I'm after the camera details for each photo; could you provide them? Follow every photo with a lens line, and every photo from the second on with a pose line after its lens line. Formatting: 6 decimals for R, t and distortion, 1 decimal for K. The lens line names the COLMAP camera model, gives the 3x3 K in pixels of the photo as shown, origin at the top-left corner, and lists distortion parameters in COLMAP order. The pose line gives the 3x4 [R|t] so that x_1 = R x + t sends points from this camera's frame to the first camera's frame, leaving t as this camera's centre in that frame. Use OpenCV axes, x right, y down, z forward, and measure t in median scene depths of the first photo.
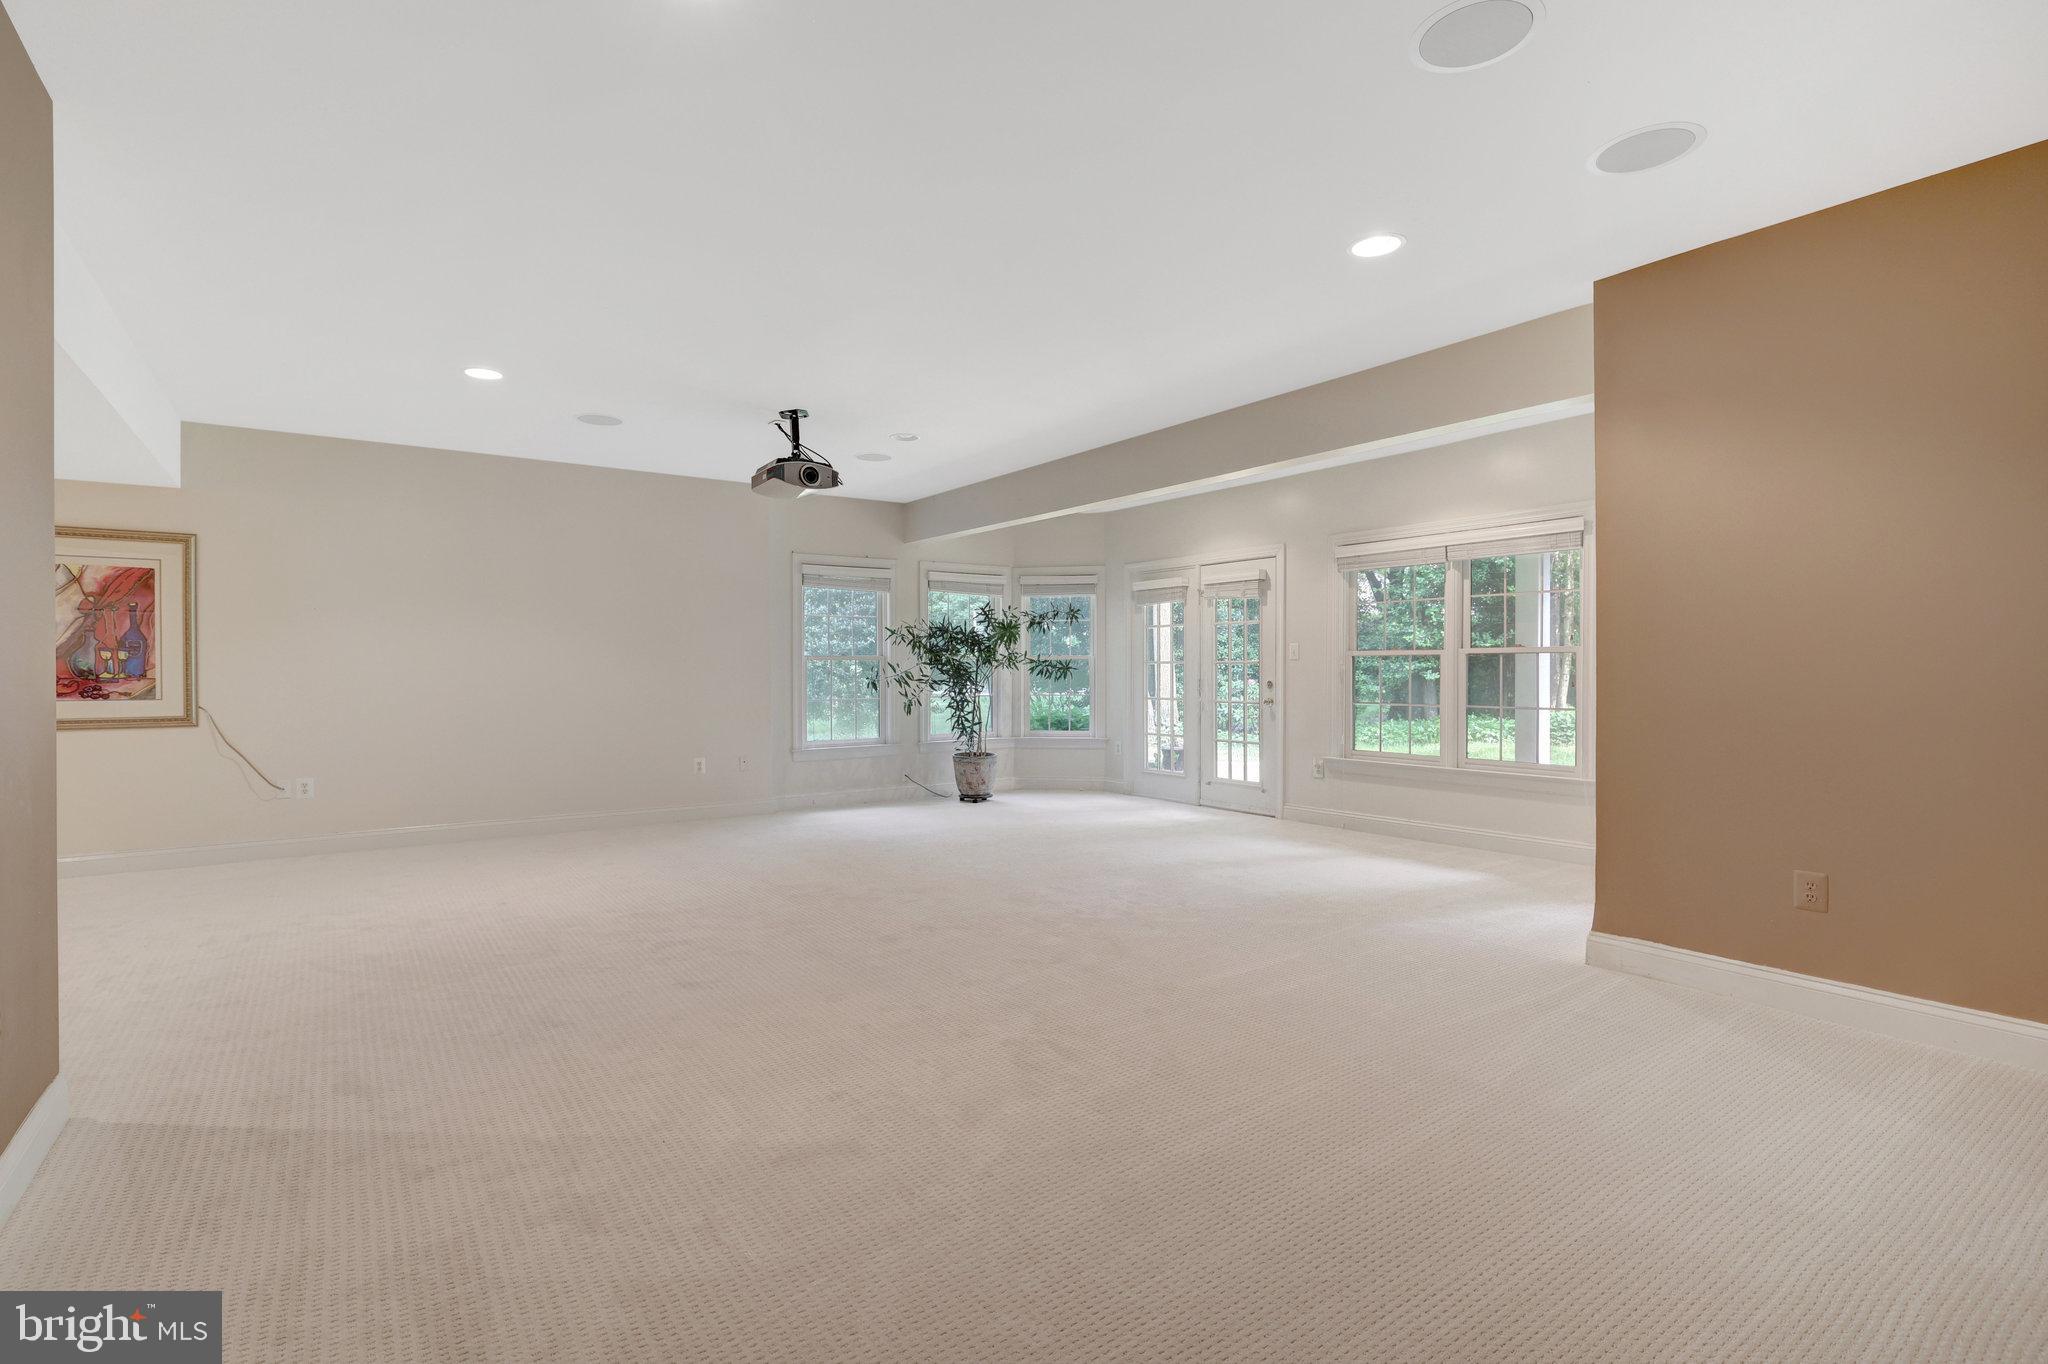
lens RADIAL K [[968.4, 0, 1026.1], [0, 968.4, 673.4], [0, 0, 1]] dist [-0.002059, -0.000827]
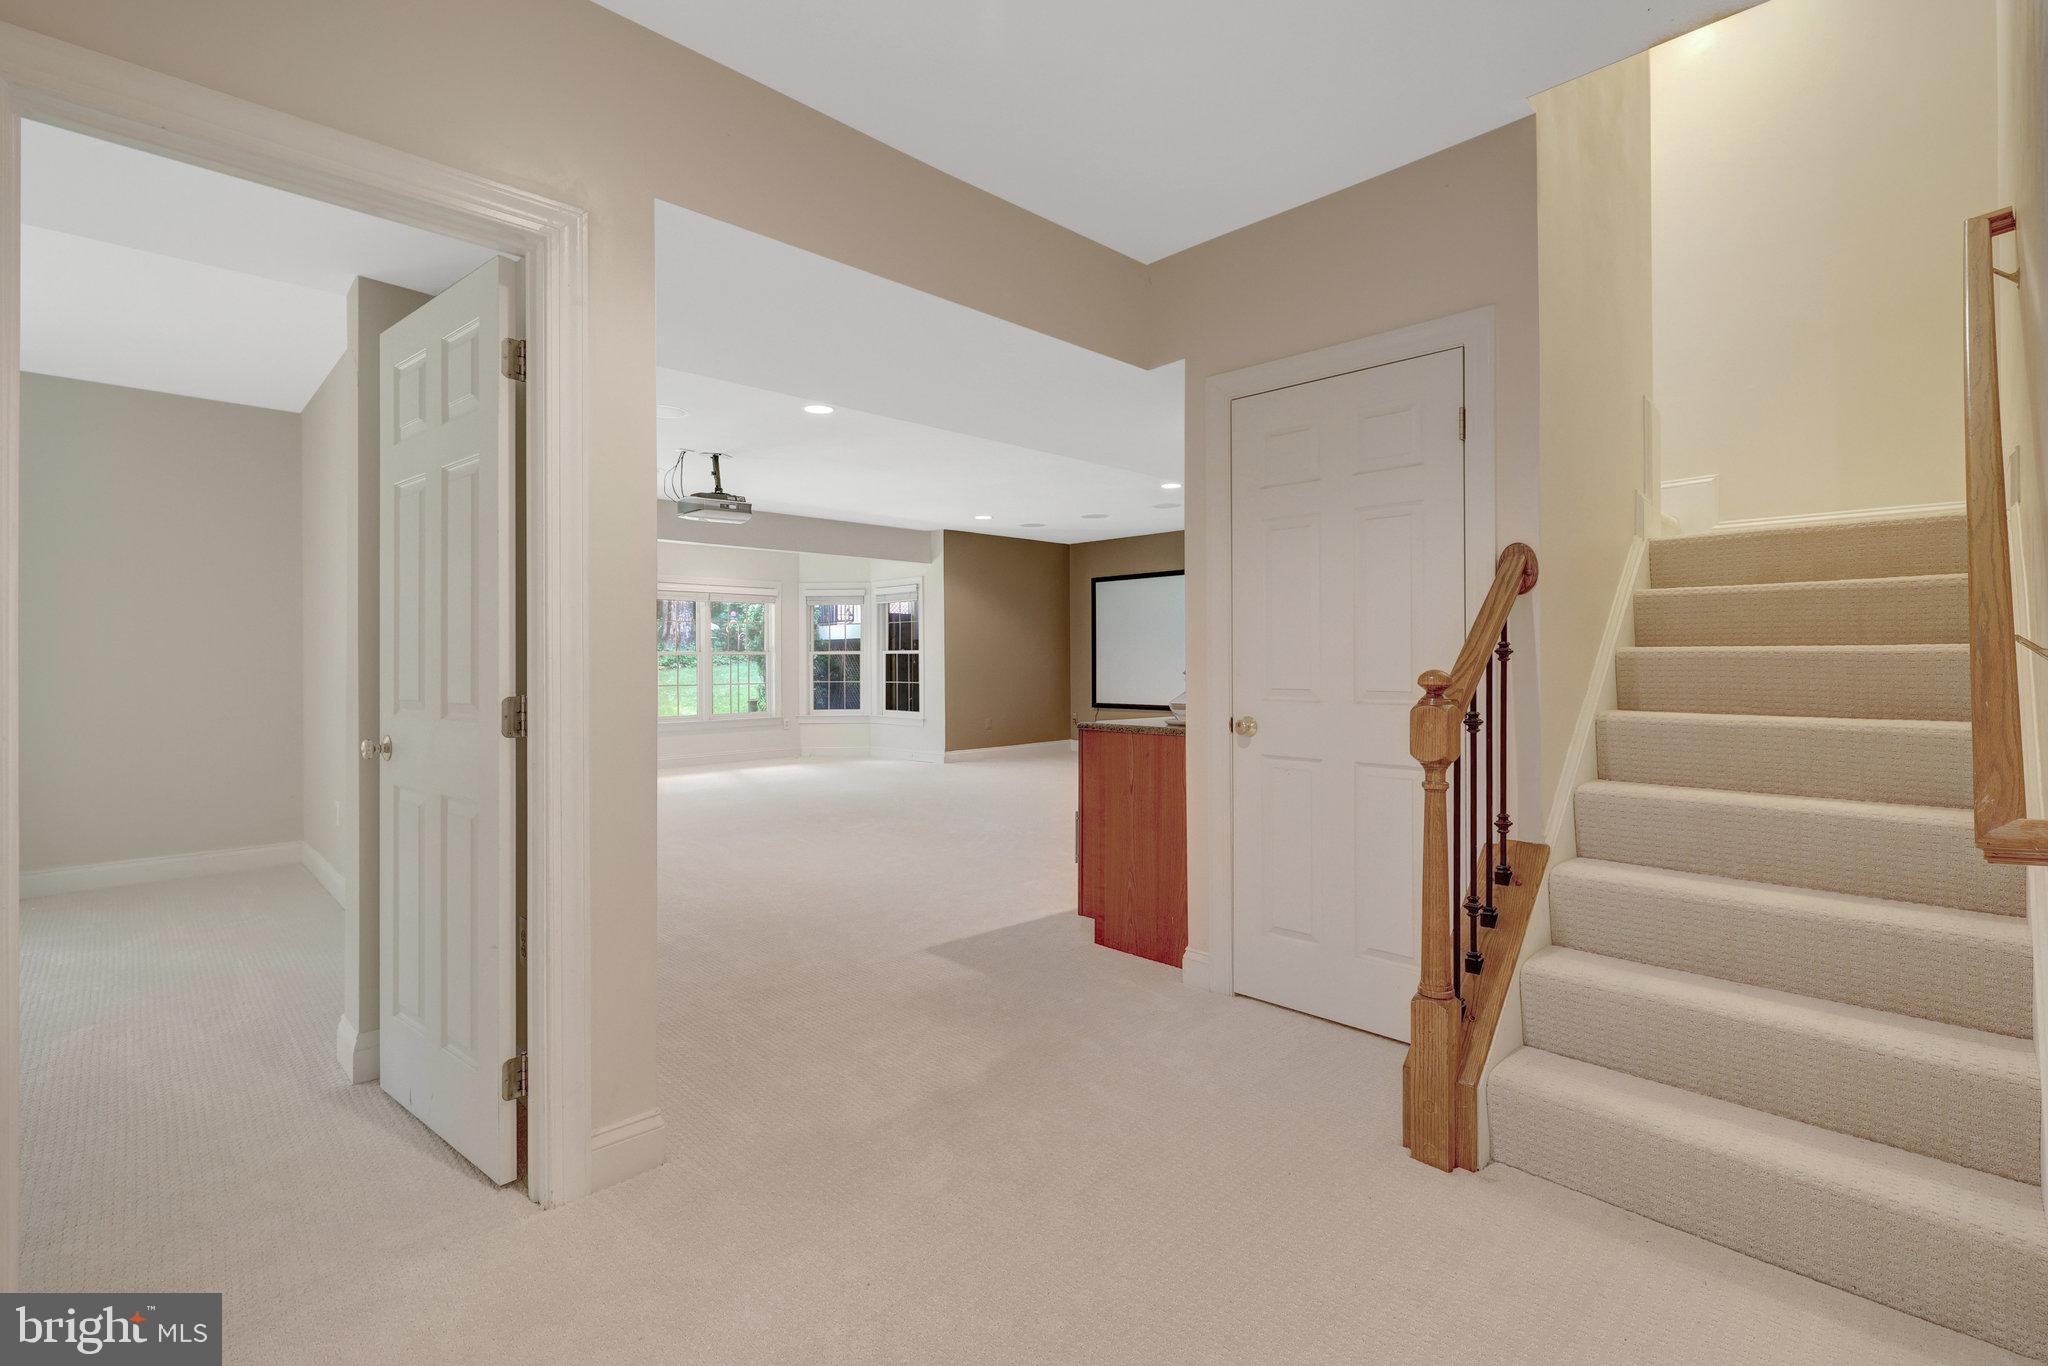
lens RADIAL K [[916.3, 0, 1024.6], [0, 916.3, 662.1], [0, 0, 1]] dist [-0.000684, -0.001029]
pose [[-0.157427, 0.001844, 0.987529, -1.030245], [0.009964, 0.999950, -0.000278, -0.000771], [-0.987480, 0.009796, -0.157438, 0.565262]]
